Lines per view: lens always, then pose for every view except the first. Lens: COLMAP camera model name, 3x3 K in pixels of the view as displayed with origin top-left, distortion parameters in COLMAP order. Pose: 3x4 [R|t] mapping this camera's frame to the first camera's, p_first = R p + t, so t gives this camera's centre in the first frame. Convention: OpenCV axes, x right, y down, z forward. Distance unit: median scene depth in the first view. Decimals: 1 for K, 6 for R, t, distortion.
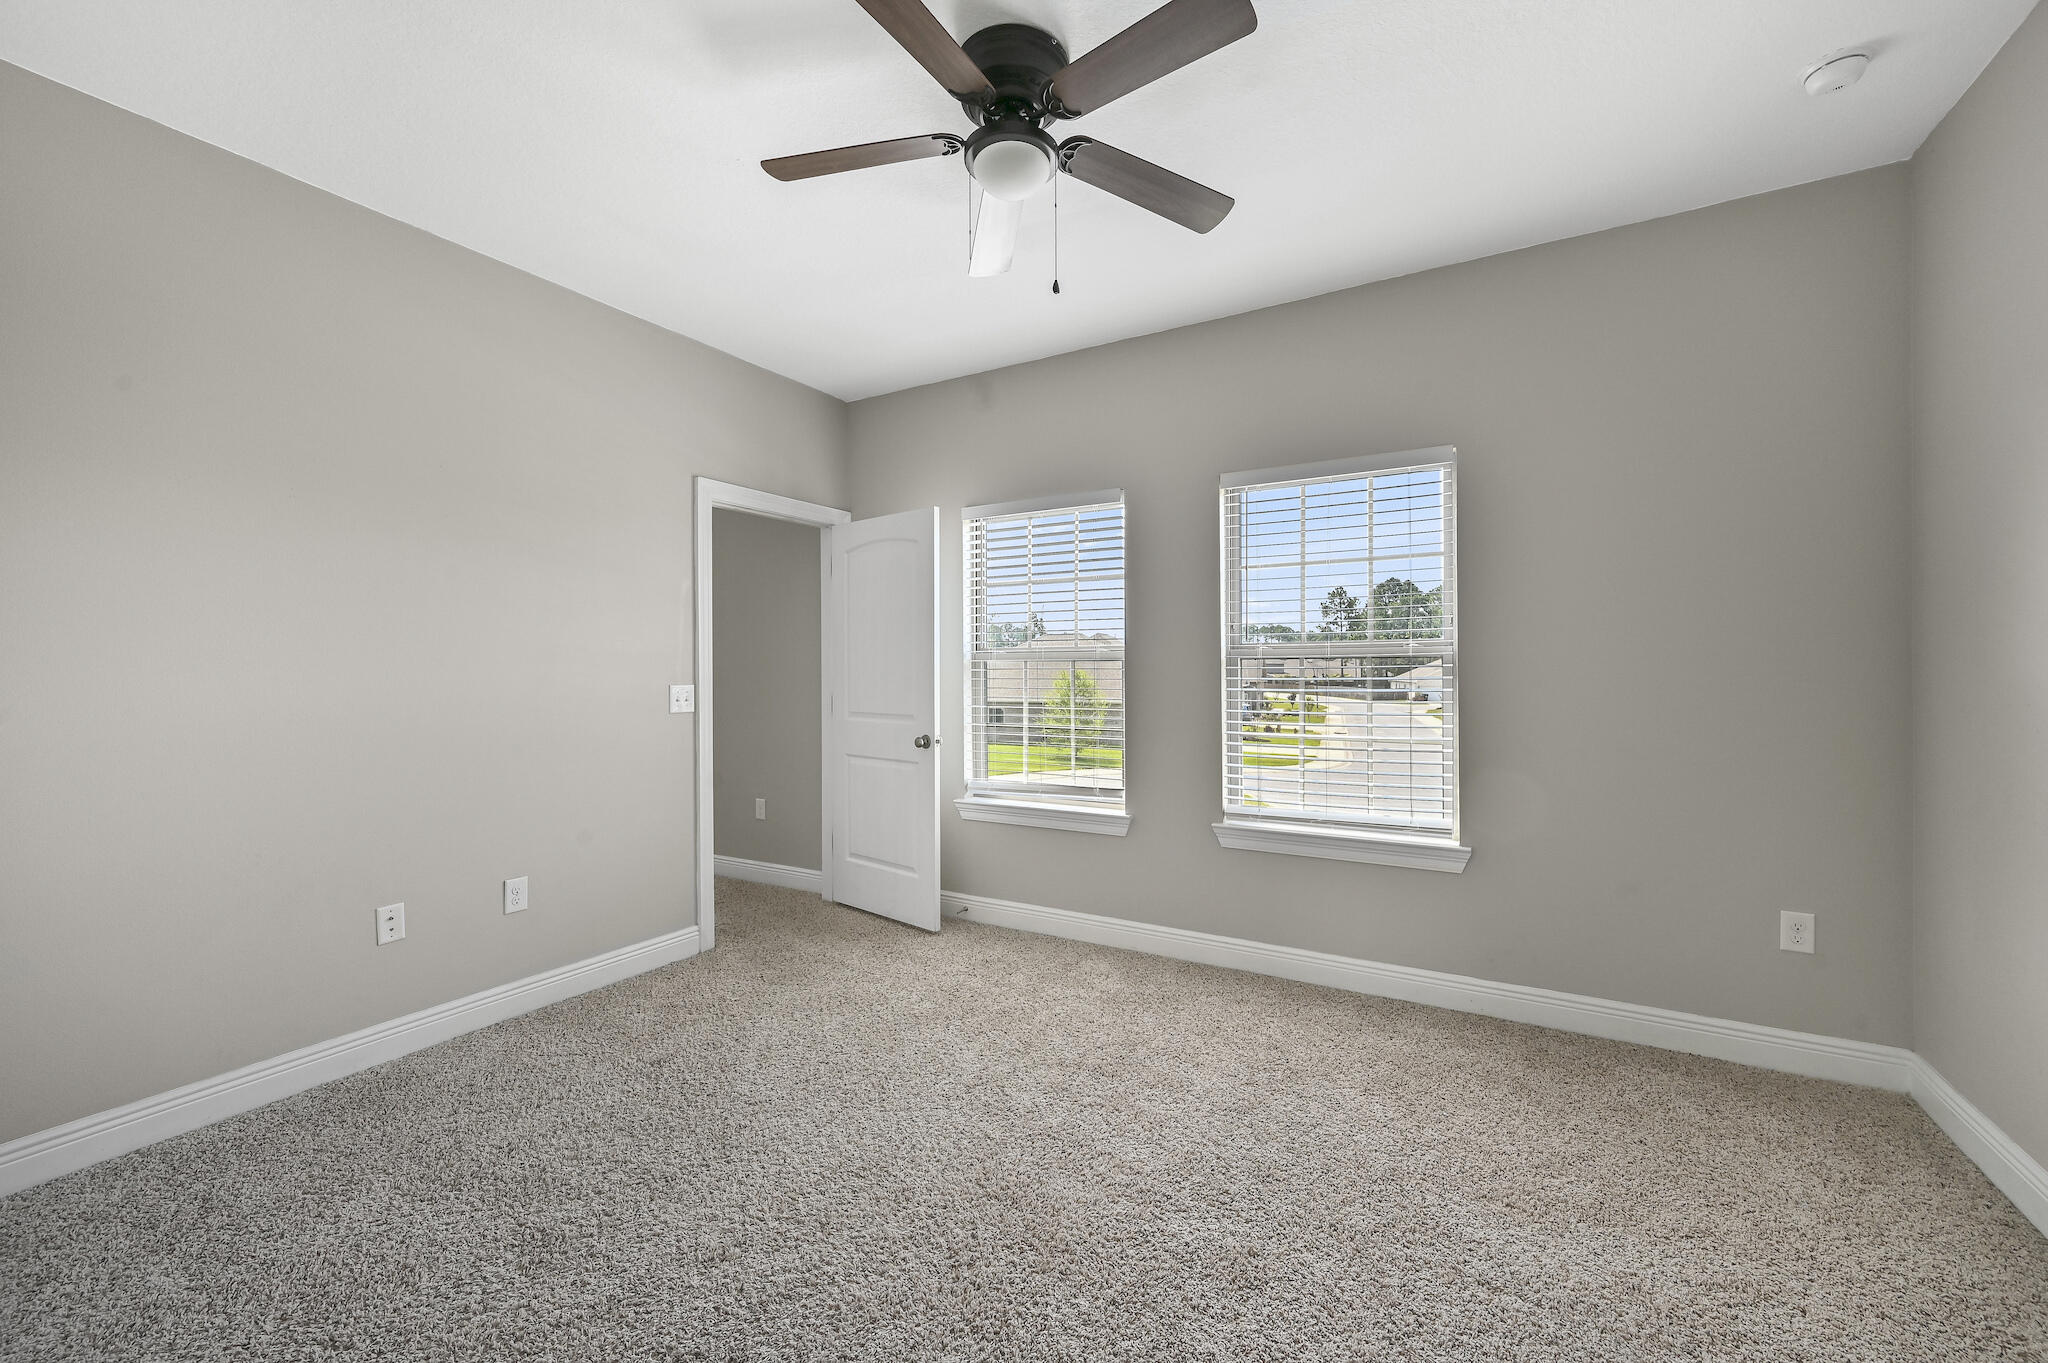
lens RADIAL K [[847.2, 0, 1013.2], [0, 847.2, 679.2], [0, 0, 1]] dist [0.009509, -0.000504]
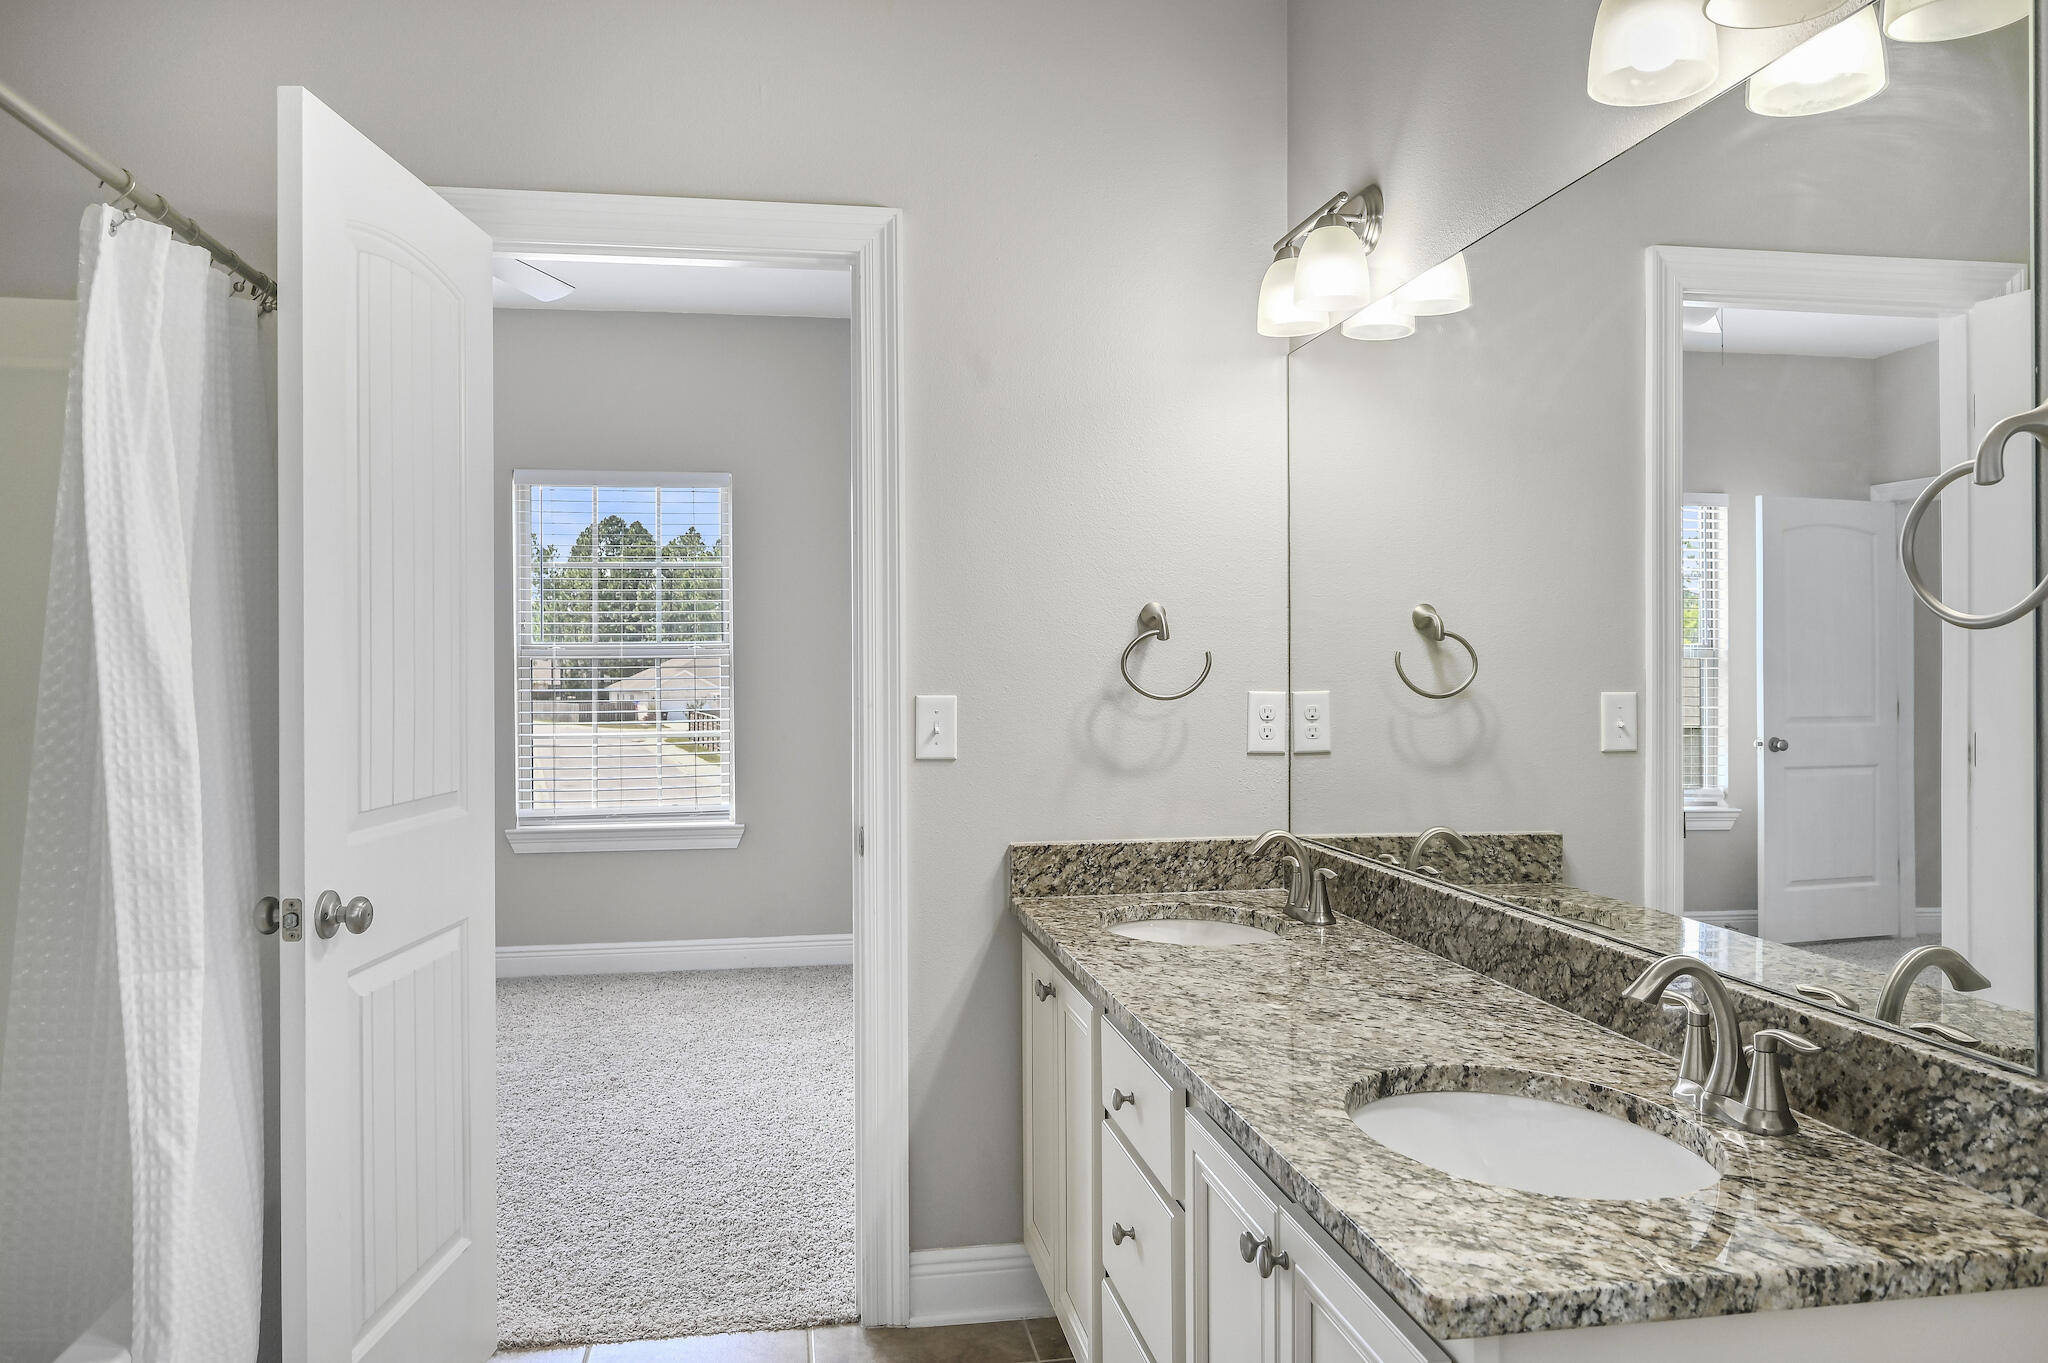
lens RADIAL K [[1521.2, 0, 1018.3], [0, 1521.2, 675.4], [0, 0, 1]] dist [0.001288, -0.000049]
pose [[0.777001, -0.006818, 0.629463, -0.448371], [0.011756, 0.999924, -0.003680, 0.008685], [-0.629390, 0.010259, 0.777022, -0.800421]]
